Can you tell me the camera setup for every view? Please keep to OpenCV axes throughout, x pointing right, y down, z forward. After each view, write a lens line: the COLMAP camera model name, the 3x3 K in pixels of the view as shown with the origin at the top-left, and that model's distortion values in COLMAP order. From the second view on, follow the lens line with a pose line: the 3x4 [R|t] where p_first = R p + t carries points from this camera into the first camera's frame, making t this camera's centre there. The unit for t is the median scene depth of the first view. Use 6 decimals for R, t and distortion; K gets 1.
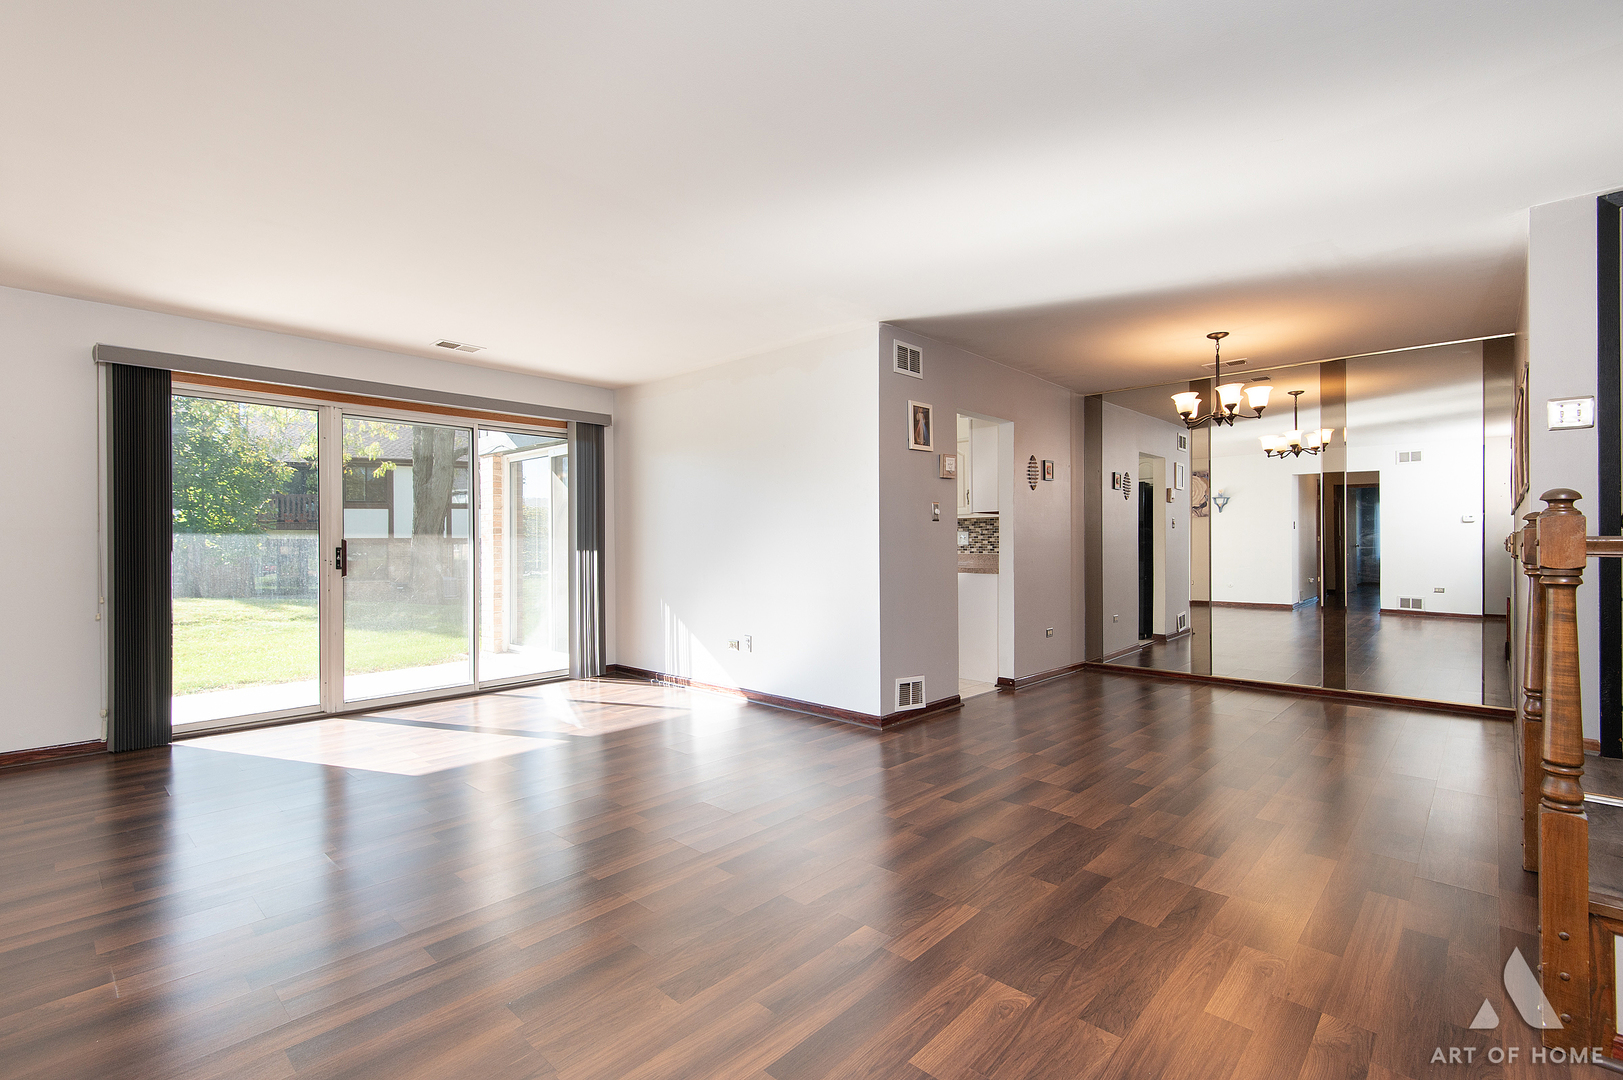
lens RADIAL K [[731.9, 0, 811.5], [0, 731.9, 540.0], [0, 0, 1]] dist [-0.000700, -0.000845]
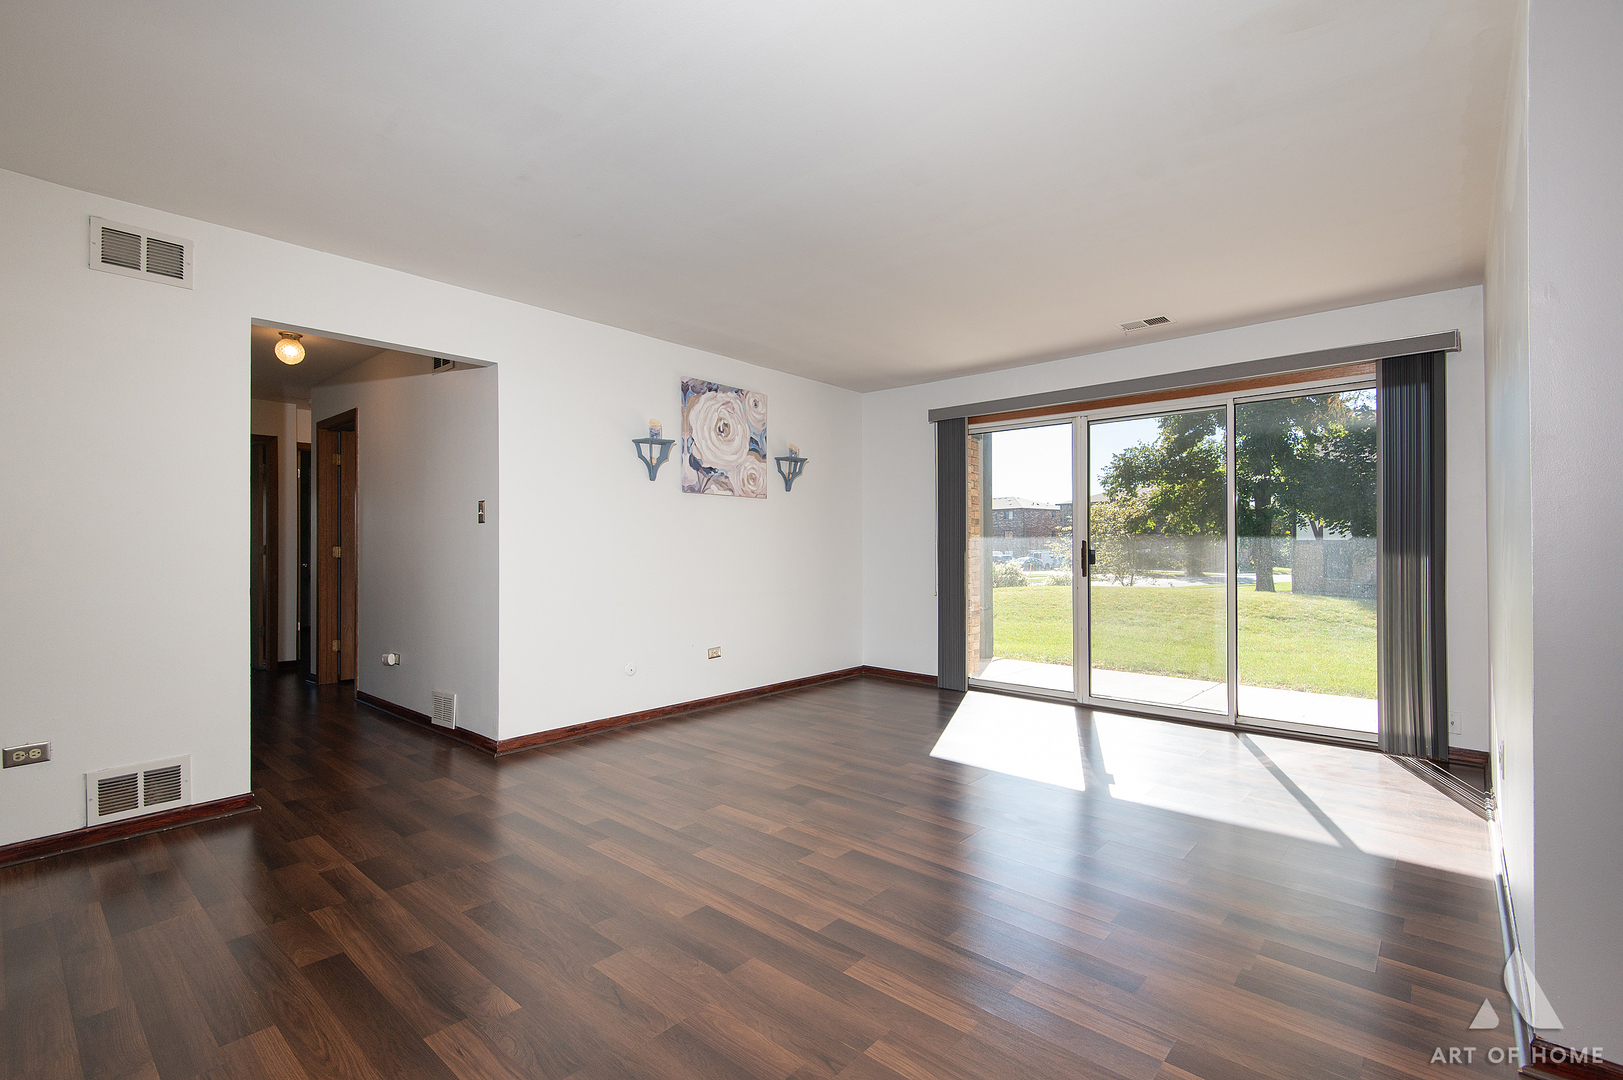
lens RADIAL K [[731.9, 0, 811.5], [0, 731.9, 540.0], [0, 0, 1]] dist [-0.000700, -0.000845]
pose [[0.004268, -0.002465, -0.999988, 0.409004], [0.002097, 0.999995, -0.002456, -0.000063], [0.999989, -0.002087, 0.004273, 0.605013]]
